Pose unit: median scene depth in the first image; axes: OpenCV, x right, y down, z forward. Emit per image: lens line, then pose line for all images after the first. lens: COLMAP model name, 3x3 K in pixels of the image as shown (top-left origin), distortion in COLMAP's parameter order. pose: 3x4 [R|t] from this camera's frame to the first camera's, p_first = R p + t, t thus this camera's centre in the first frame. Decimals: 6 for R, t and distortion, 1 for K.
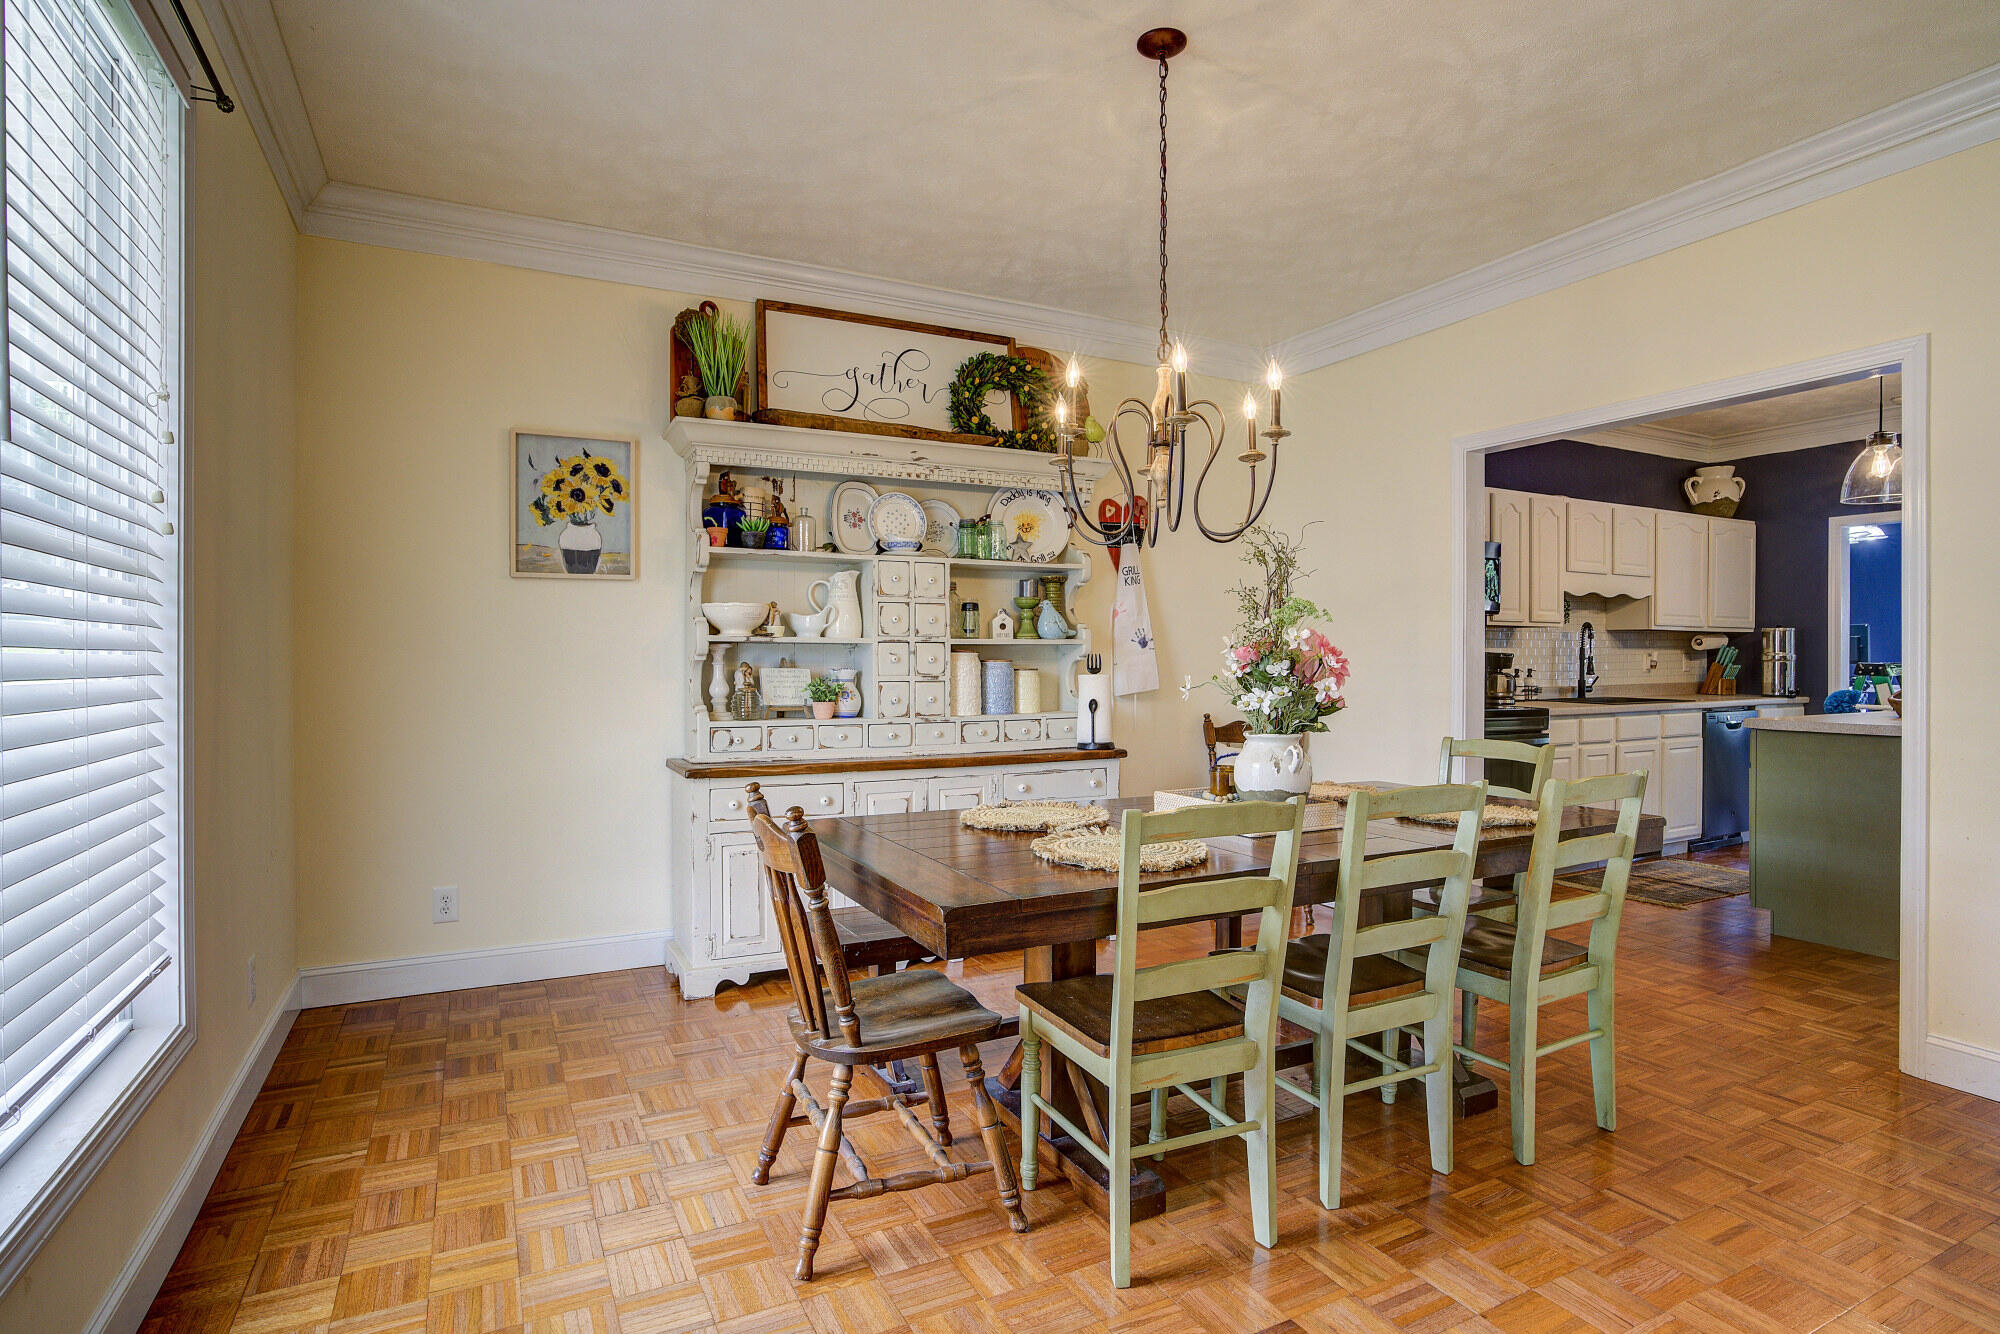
lens RADIAL K [[997.1, 0, 994.7], [0, 997.1, 668.4], [0, 0, 1]] dist [-0.039731, 0.017254]
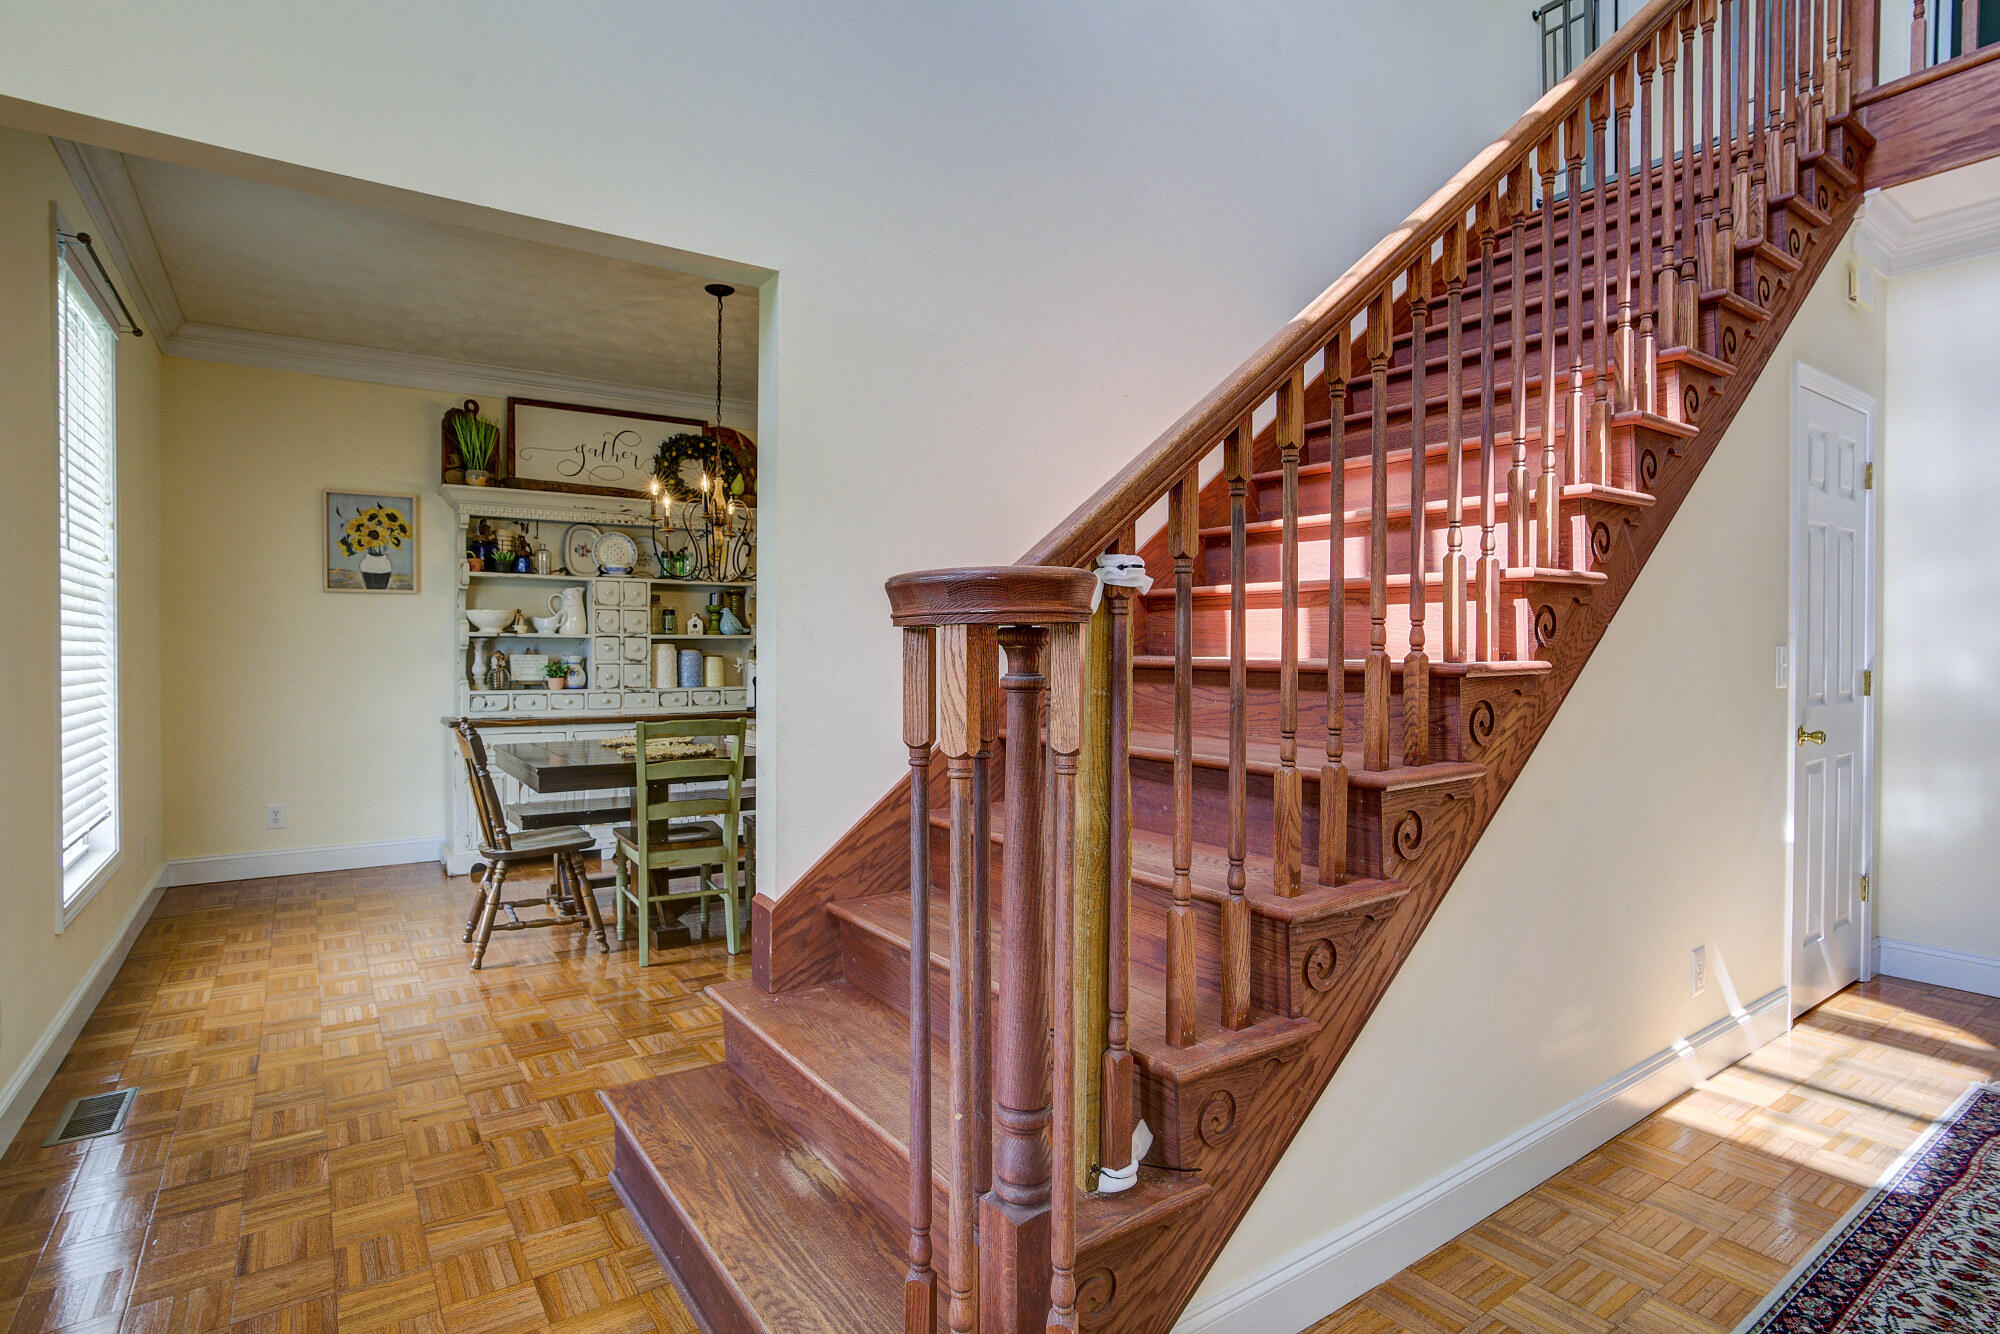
lens RADIAL K [[997.1, 0, 1005.3], [0, 997.1, 667.9], [0, 0, 1]] dist [-0.039731, 0.017254]
pose [[0.991165, -0.000746, 0.132629, 0.290604], [-0.000250, 0.999972, 0.007497, 0.008017], [-0.132631, -0.007464, 0.991137, -0.525748]]
